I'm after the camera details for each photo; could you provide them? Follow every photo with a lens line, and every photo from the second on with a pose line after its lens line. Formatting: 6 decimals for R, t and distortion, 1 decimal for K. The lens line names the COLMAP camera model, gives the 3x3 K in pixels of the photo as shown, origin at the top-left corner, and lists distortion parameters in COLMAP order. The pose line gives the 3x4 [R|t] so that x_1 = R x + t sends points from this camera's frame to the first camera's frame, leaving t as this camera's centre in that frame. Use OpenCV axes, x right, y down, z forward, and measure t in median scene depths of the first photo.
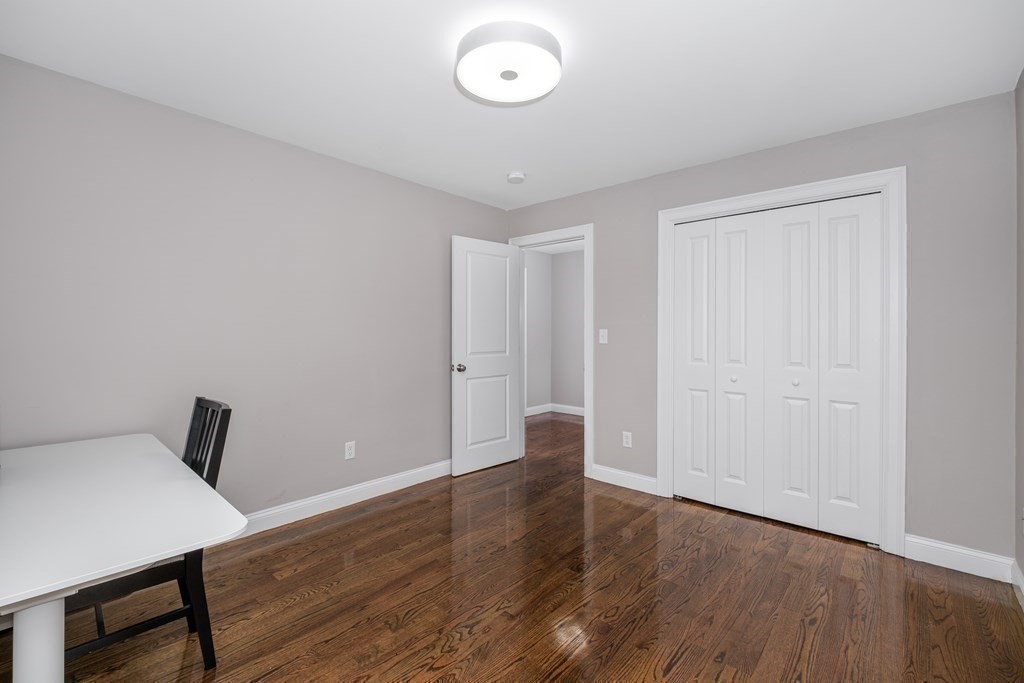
lens RADIAL K [[436.0, 0, 483.7], [0, 436.0, 343.9], [0, 0, 1]] dist [-0.041060, 0.000322]
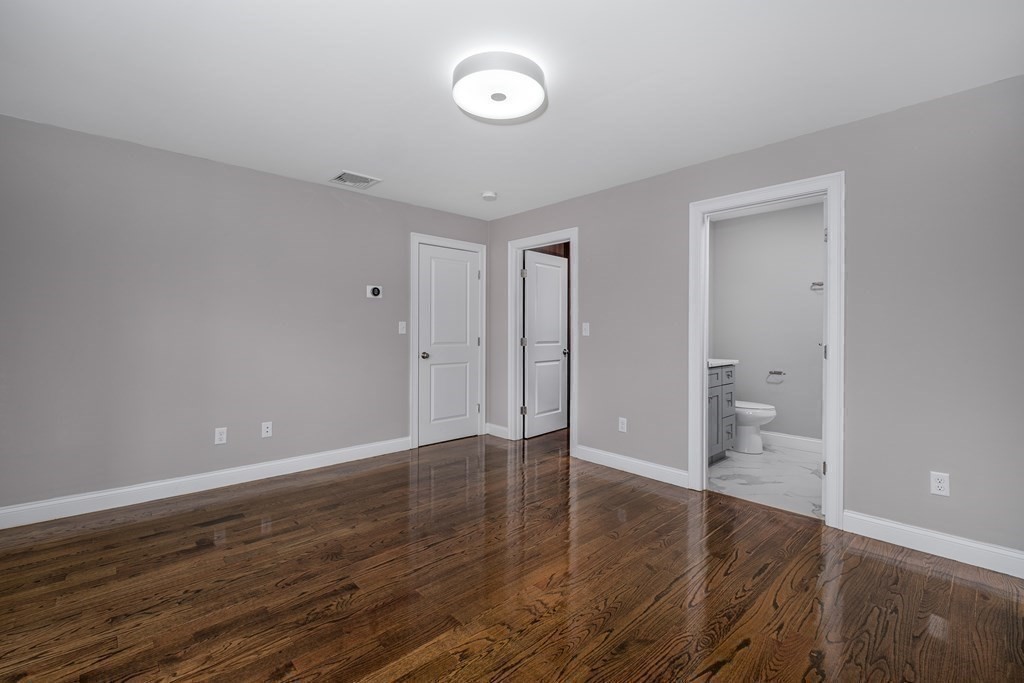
lens RADIAL K [[445.9, 0, 513.0], [0, 445.9, 331.3], [0, 0, 1]] dist [0.001413, 0.000002]
pose [[0.998676, -0.006761, -0.050996, 0.159194], [0.006028, 0.999876, -0.014521, 0.003106], [0.051088, 0.014194, 0.998593, -0.162286]]
